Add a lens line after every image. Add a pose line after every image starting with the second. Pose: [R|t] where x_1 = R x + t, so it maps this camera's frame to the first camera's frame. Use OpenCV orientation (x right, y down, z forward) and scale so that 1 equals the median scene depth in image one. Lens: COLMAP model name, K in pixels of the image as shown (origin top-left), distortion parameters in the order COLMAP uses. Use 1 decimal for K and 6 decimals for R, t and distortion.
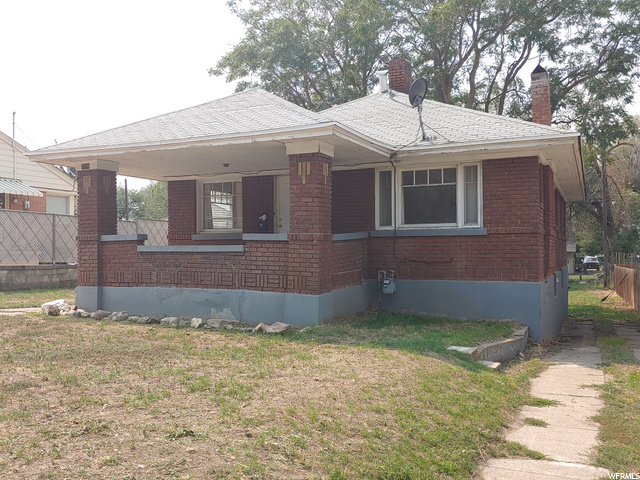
lens RADIAL K [[596.6, 0, 320.9], [0, 596.6, 243.8], [0, 0, 1]] dist [0.068457, -0.012725]
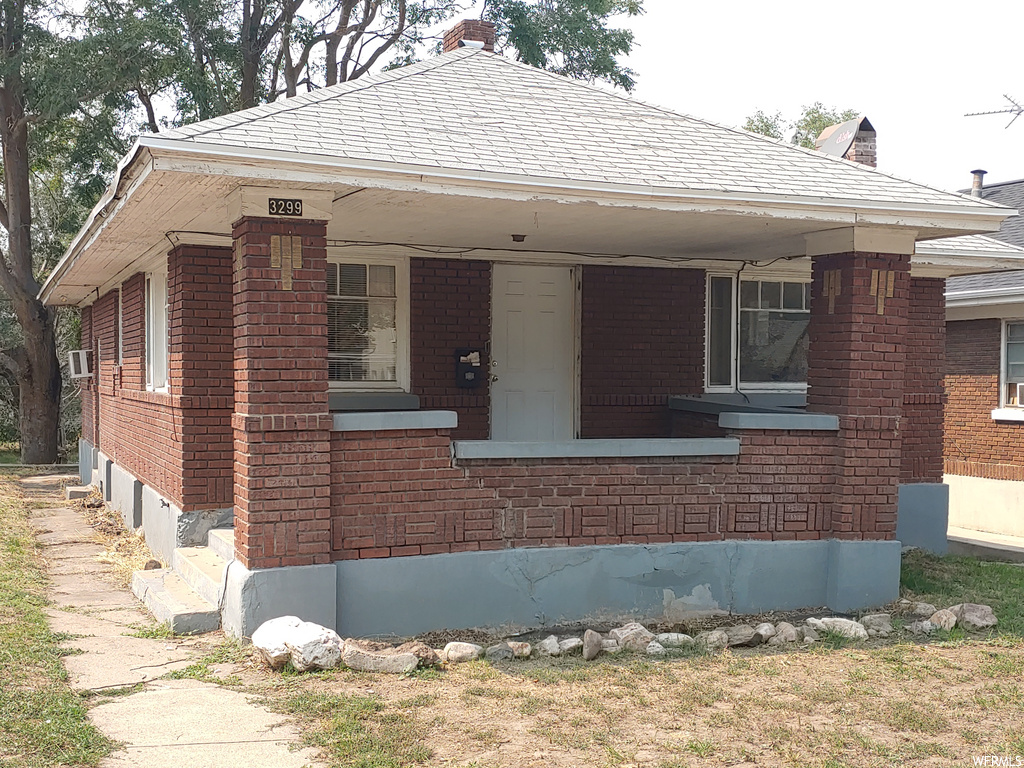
lens RADIAL K [[1173.0, 0, 512.0], [0, 1173.0, 384.0], [0, 0, 1]] dist [0.226012, 0.003406]
pose [[0.677880, 0.004771, 0.735157, -0.857875], [-0.020656, 0.999708, 0.012558, -0.045238], [-0.734882, -0.023698, 0.677781, 0.502587]]
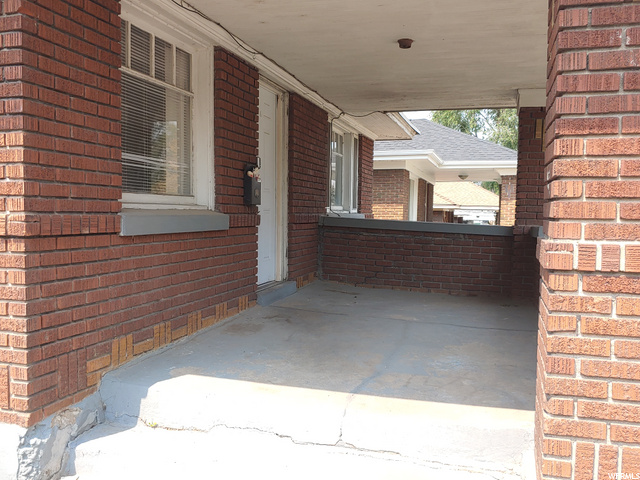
lens RADIAL K [[596.6, 0, 320.9], [0, 596.6, 243.8], [0, 0, 1]] dist [0.068457, -0.012725]
pose [[-0.138609, -0.048110, 0.989178, -0.611196], [-0.029378, 0.998580, 0.044451, -0.020638], [-0.989911, -0.022898, -0.139825, 1.243053]]
